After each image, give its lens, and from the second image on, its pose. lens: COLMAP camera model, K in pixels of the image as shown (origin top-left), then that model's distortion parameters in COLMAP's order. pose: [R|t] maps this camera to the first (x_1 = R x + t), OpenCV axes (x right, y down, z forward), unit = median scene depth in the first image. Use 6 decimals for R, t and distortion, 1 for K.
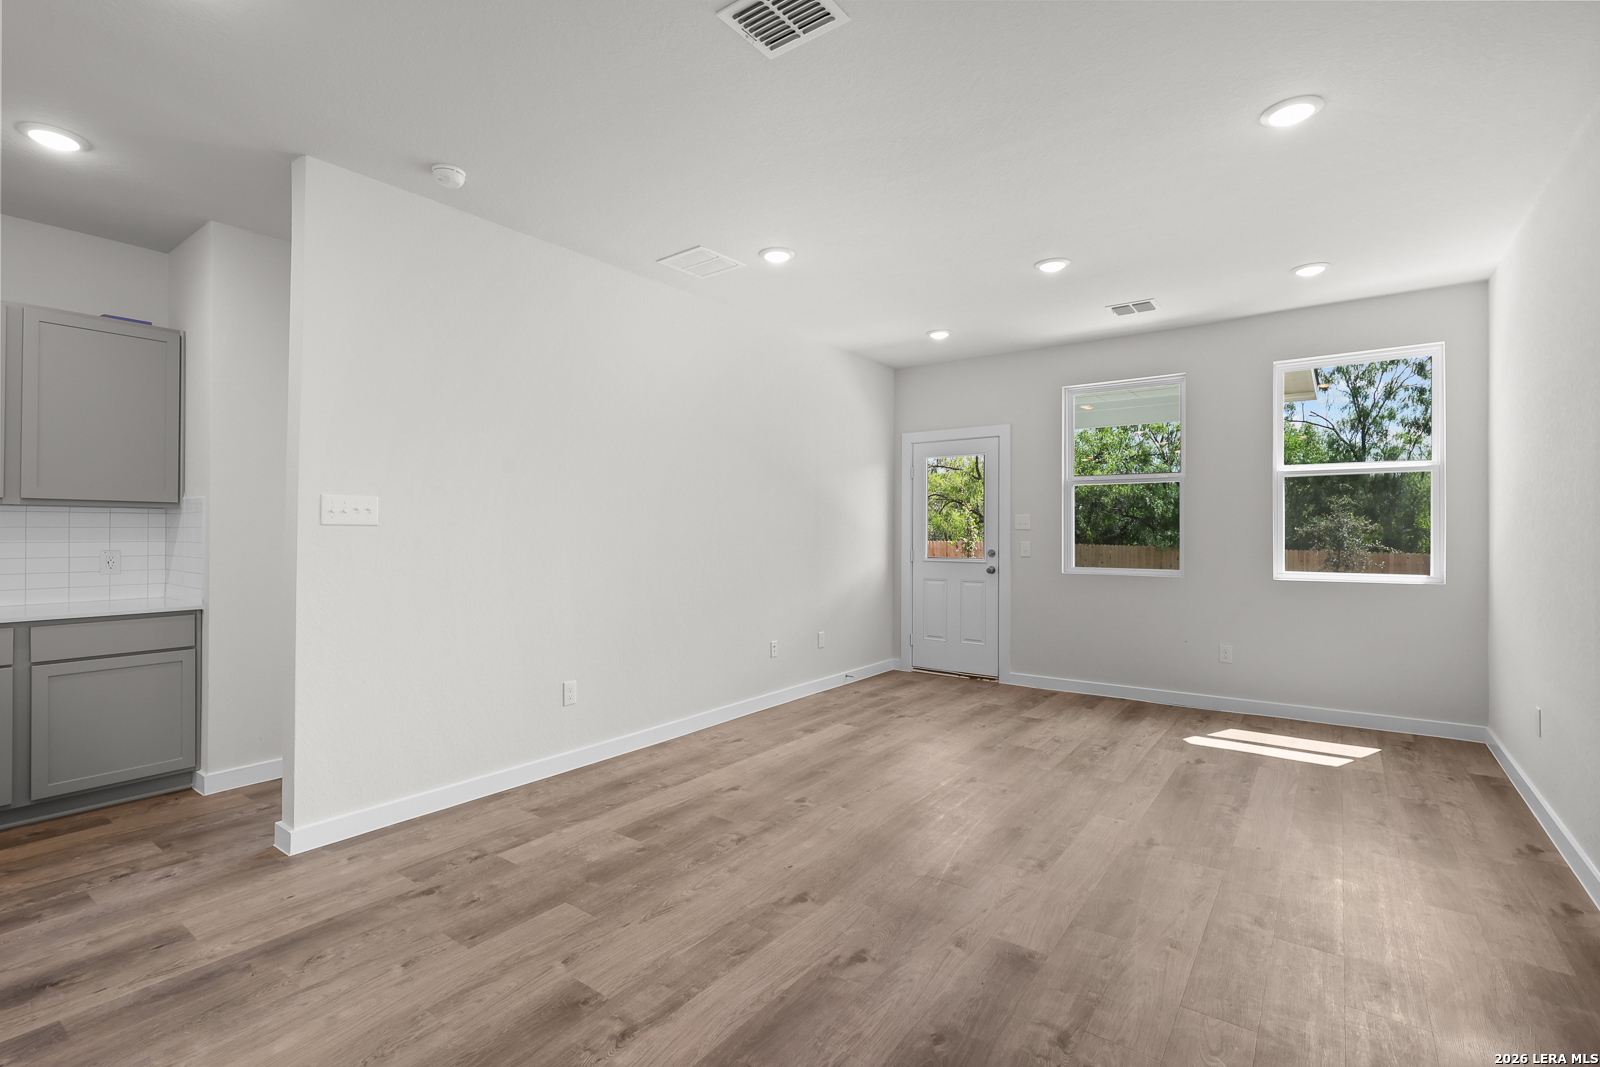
lens RADIAL K [[734.4, 0, 794.9], [0, 734.4, 528.8], [0, 0, 1]] dist [-0.006052, 0.003055]
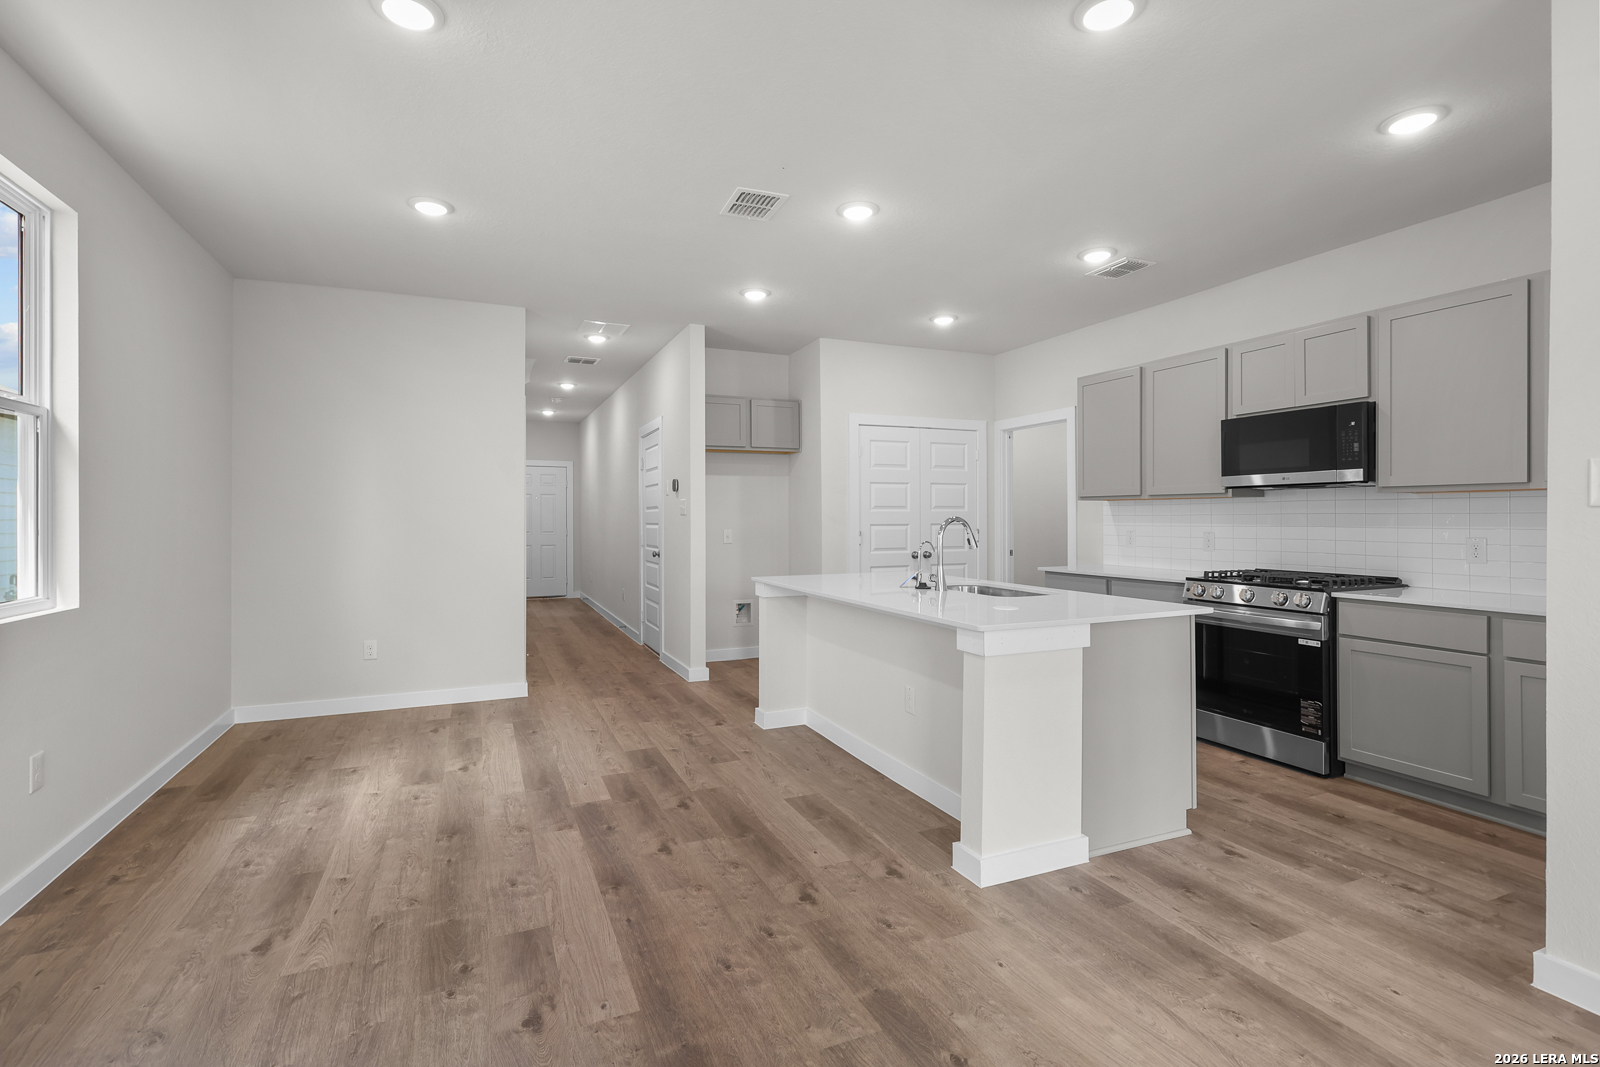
lens RADIAL K [[734.4, 0, 788.5], [0, 734.4, 518.6], [0, 0, 1]] dist [-0.006052, 0.003055]
pose [[-0.506610, -0.000324, -0.862176, 0.208867], [0.003441, 0.999991, -0.002398, 0.003393], [0.862169, -0.004181, -0.506604, 0.591167]]
